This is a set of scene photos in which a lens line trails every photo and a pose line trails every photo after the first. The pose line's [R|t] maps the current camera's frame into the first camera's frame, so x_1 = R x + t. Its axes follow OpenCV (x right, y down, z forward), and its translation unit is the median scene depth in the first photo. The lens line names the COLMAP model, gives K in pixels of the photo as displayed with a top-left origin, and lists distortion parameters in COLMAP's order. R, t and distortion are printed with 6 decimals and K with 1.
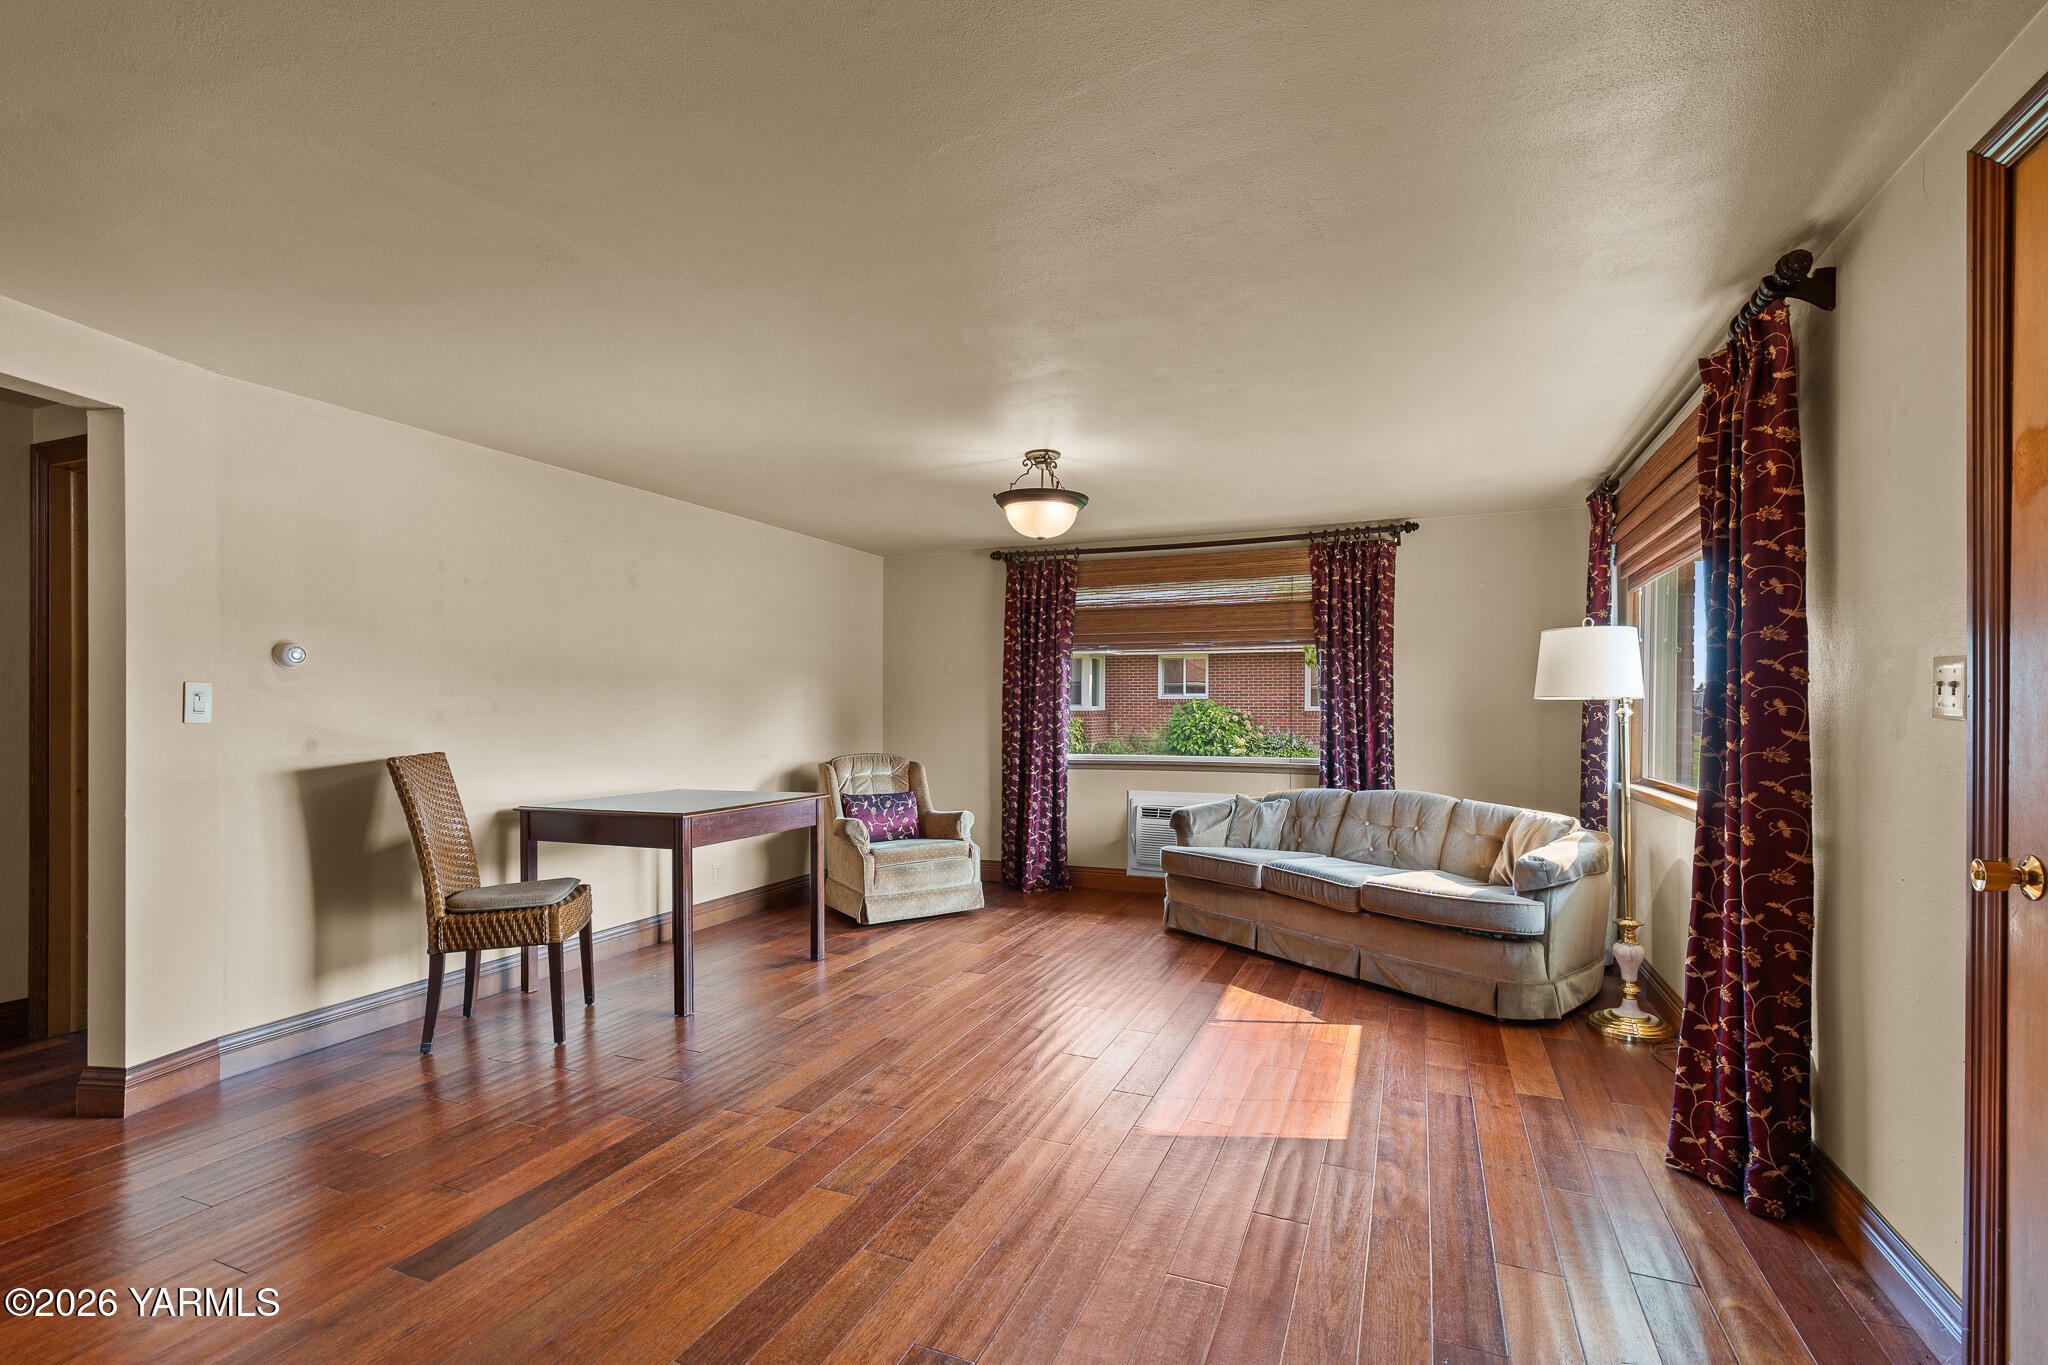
lens RADIAL K [[929.7, 0, 1024.4], [0, 929.7, 710.6], [0, 0, 1]] dist [0.009048, -0.000254]
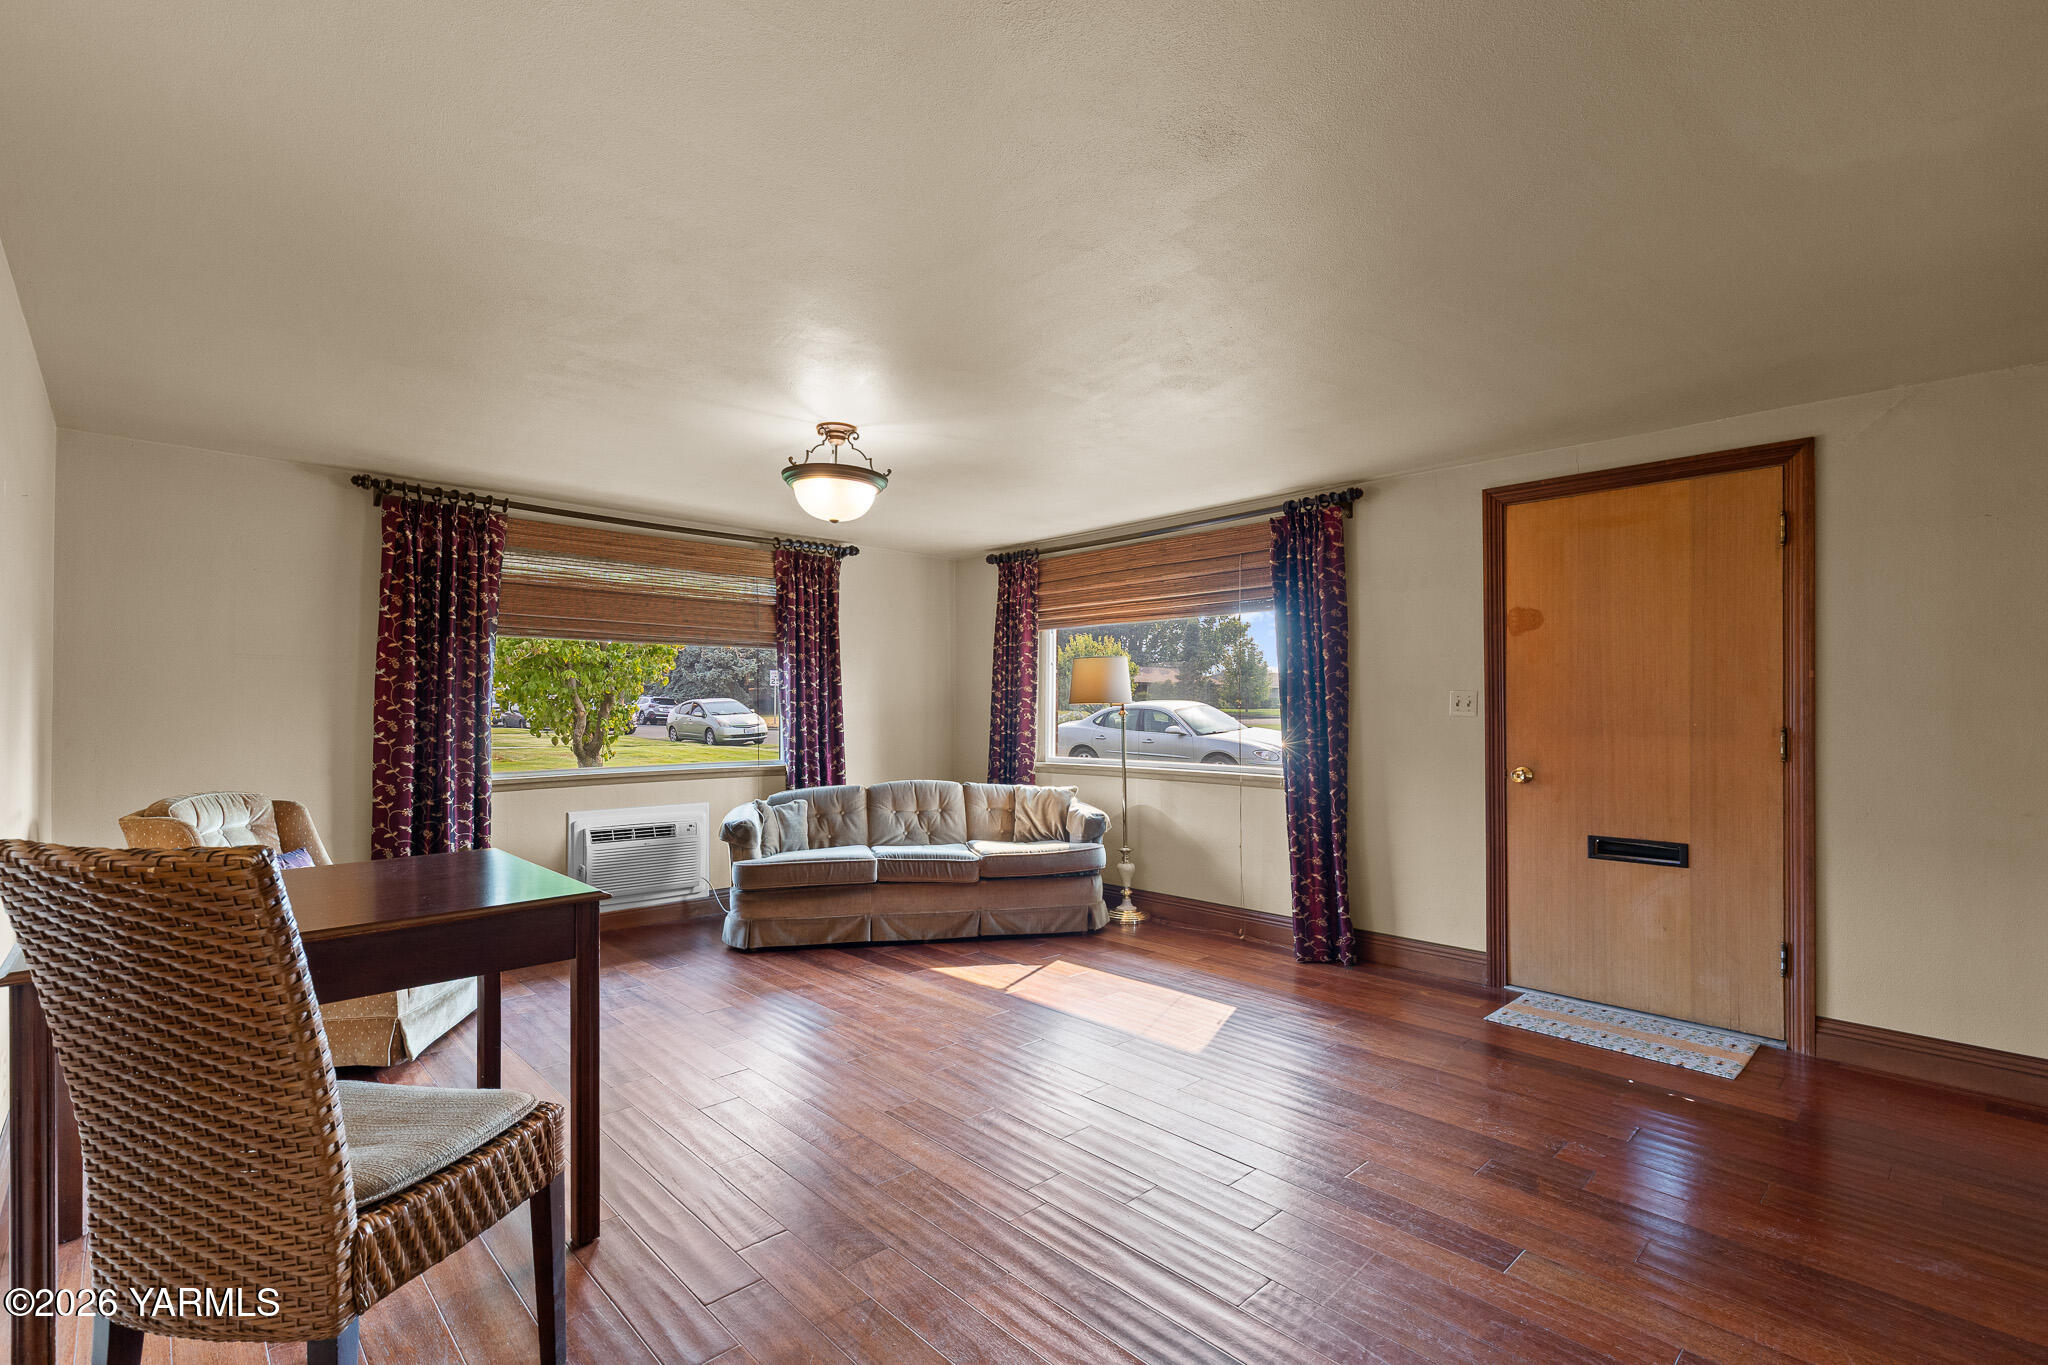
lens RADIAL K [[929.7, 0, 1049.3], [0, 929.7, 706.9], [0, 0, 1]] dist [0.009048, -0.000254]
pose [[0.385622, 0.001924, 0.922655, -0.533177], [0.001694, 0.999995, -0.002794, -0.003221], [-0.922655, 0.002640, 0.385616, 0.338778]]
